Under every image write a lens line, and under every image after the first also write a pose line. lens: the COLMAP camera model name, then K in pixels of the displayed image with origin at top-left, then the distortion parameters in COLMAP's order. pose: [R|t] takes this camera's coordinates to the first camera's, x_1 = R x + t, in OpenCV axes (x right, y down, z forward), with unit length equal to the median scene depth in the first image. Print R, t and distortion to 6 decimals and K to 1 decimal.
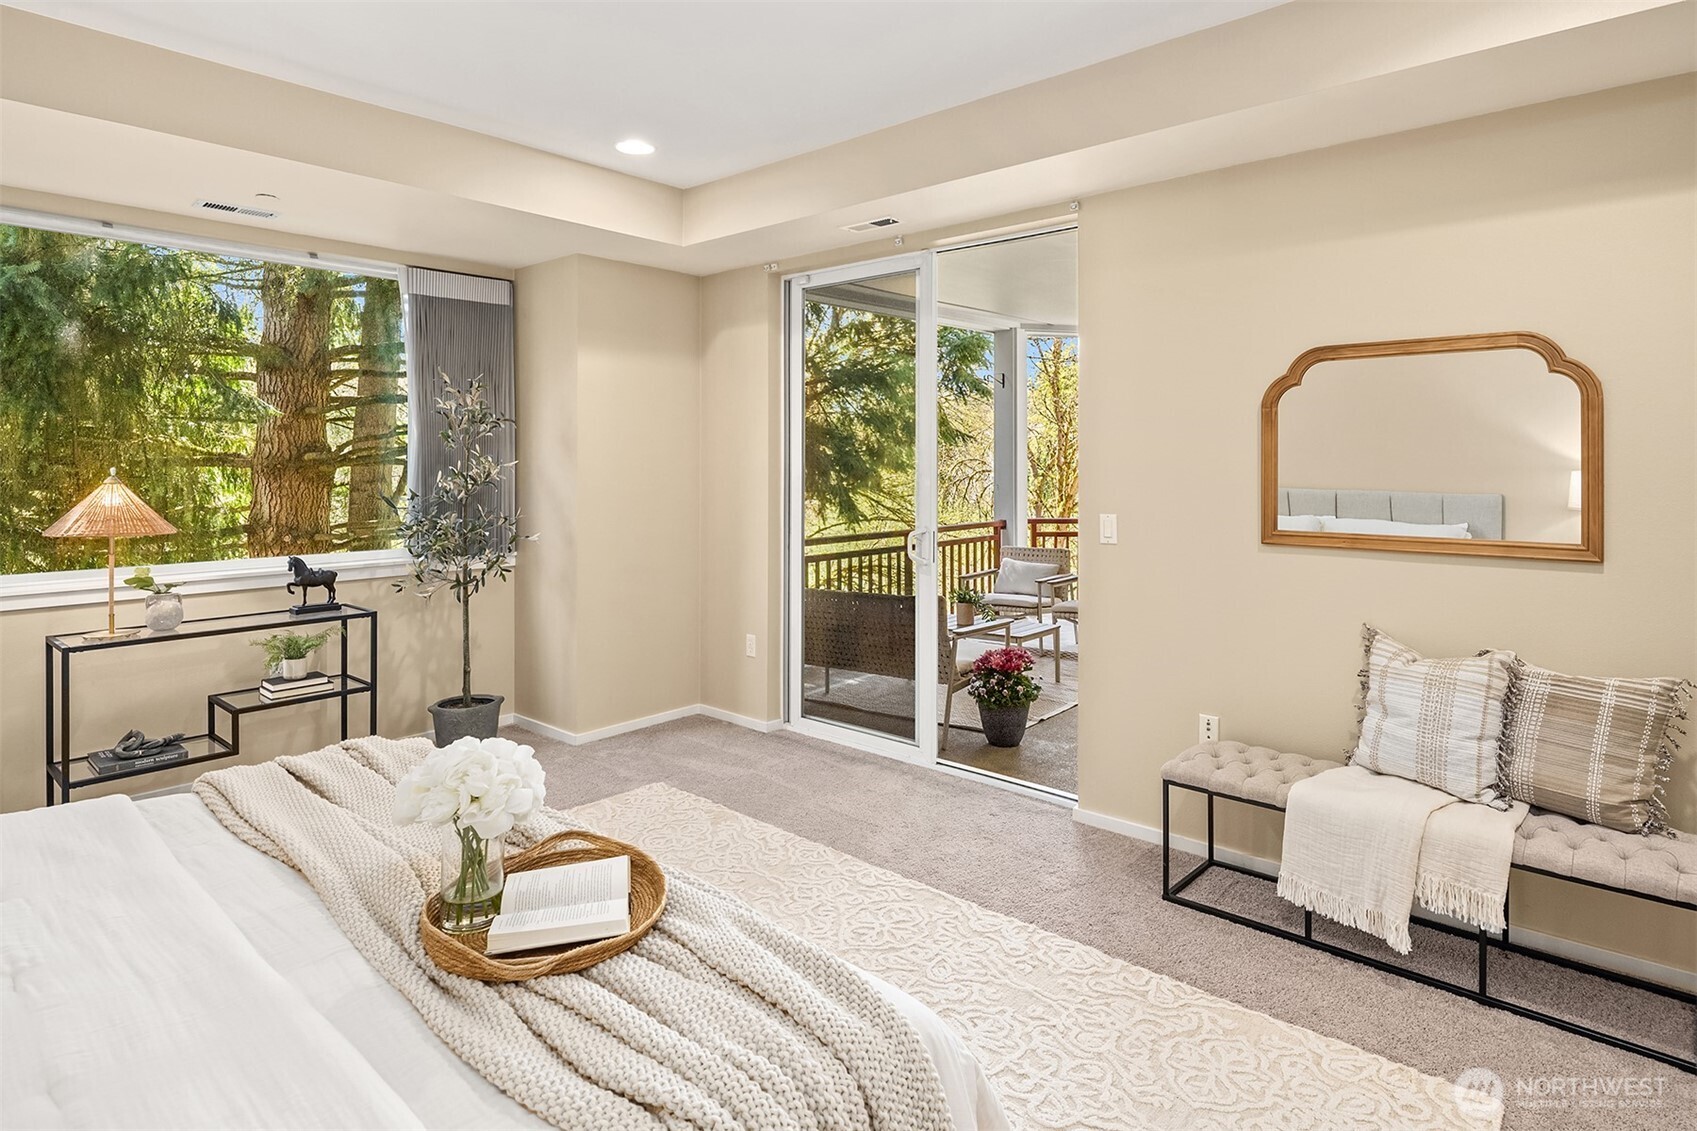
lens RADIAL K [[940.2, 0, 878.8], [0, 940.2, 464.2], [0, 0, 1]] dist [0.002485, 0.000552]
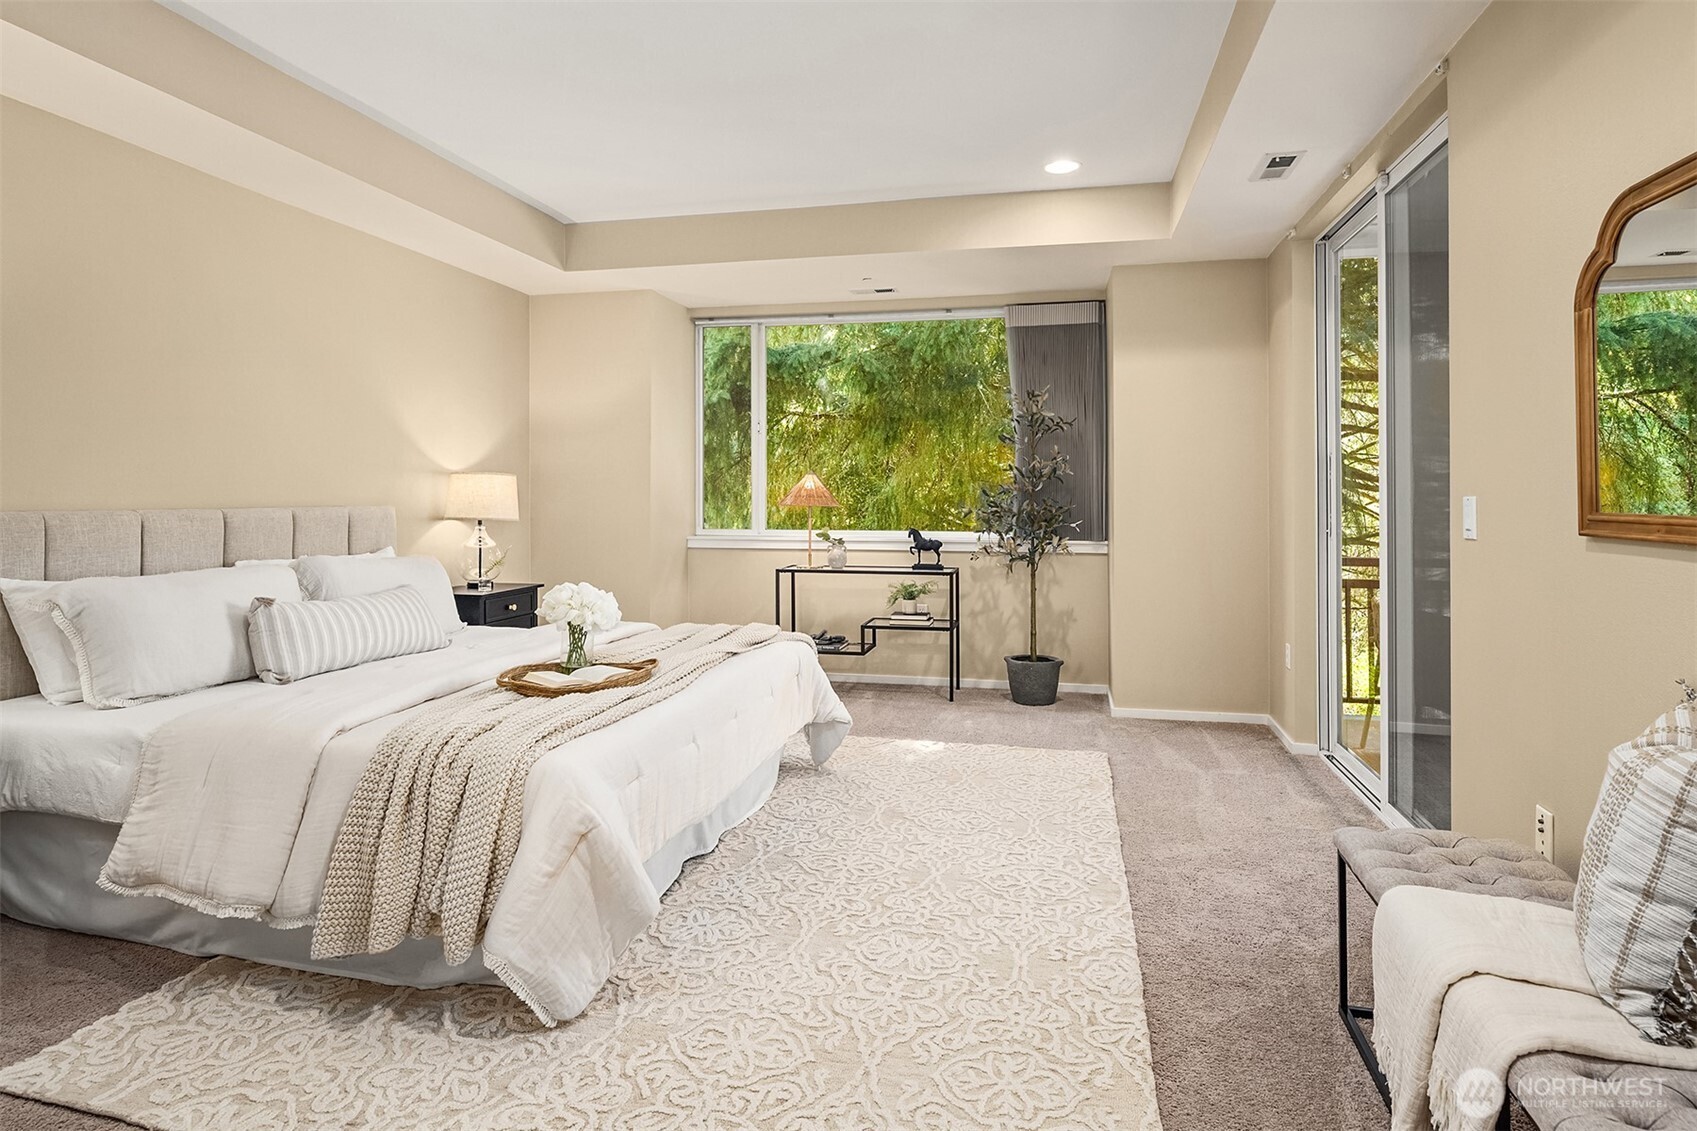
lens RADIAL K [[940.2, 0, 830.4], [0, 940.2, 488.5], [0, 0, 1]] dist [0.002485, 0.000552]
pose [[0.462317, -0.004708, -0.886702, 0.559790], [-0.001125, 0.999982, -0.005896, 0.045591], [0.886714, 0.003723, 0.462304, 0.228766]]
